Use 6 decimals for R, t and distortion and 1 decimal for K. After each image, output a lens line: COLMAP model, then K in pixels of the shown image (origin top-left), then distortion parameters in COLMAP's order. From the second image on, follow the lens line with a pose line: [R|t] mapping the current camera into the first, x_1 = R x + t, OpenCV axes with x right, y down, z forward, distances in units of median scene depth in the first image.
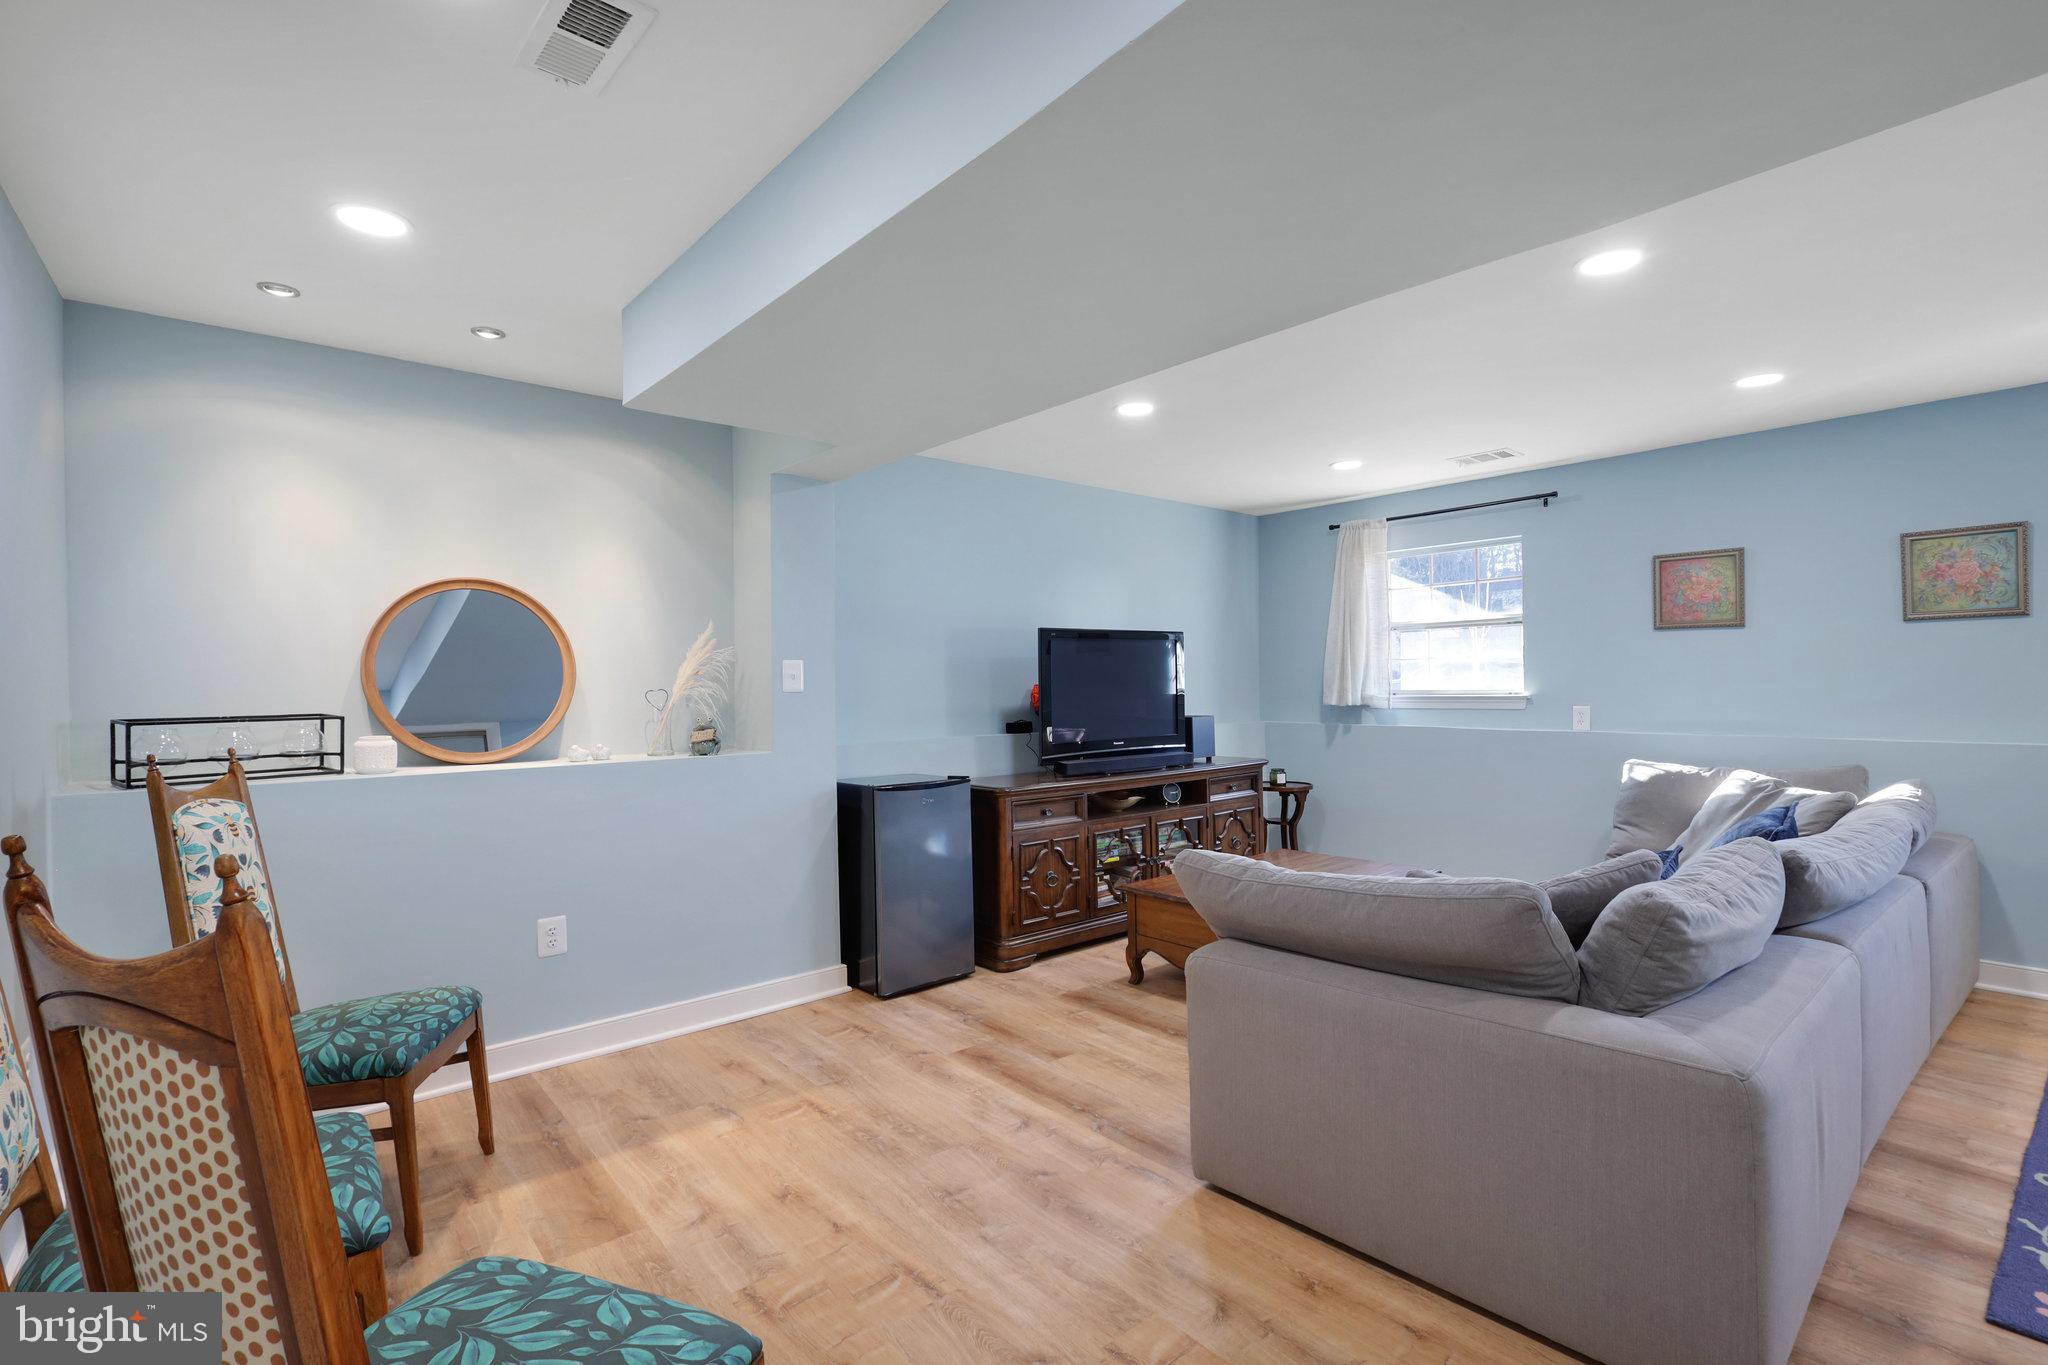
lens RADIAL K [[941.1, 0, 1020.2], [0, 941.1, 685.6], [0, 0, 1]] dist [-0.002172, 0.002332]
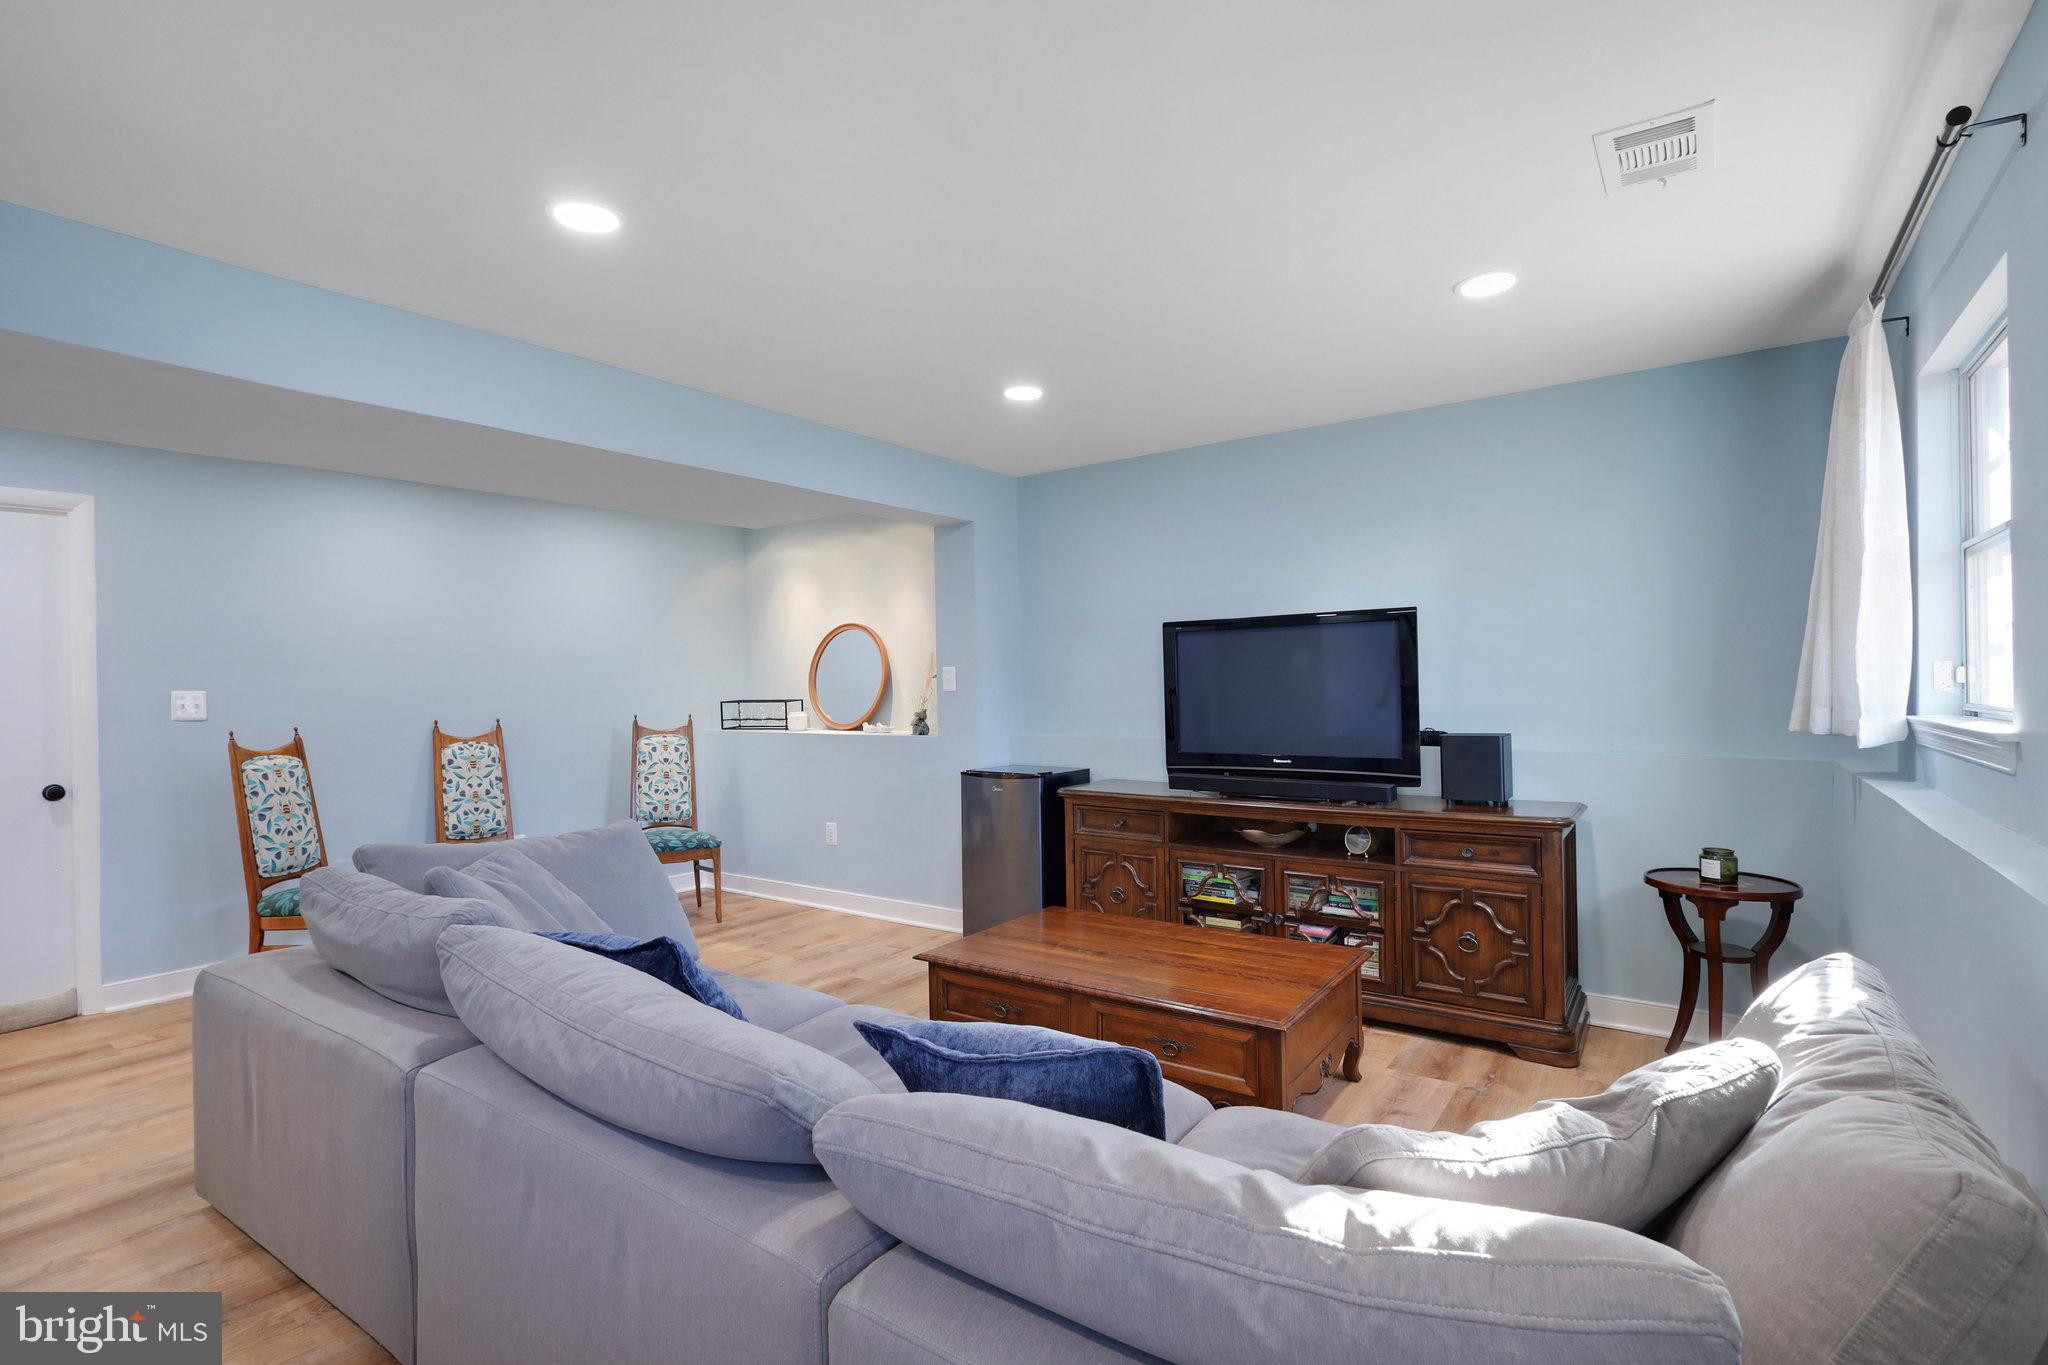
lens RADIAL K [[941.1, 0, 1036.8], [0, 941.1, 680.5], [0, 0, 1]] dist [-0.002172, 0.002332]
pose [[0.244171, 0.005229, -0.969718, 0.989321], [0.011155, 0.999904, 0.008201, -0.016413], [0.969668, -0.012820, 0.244090, 0.754575]]
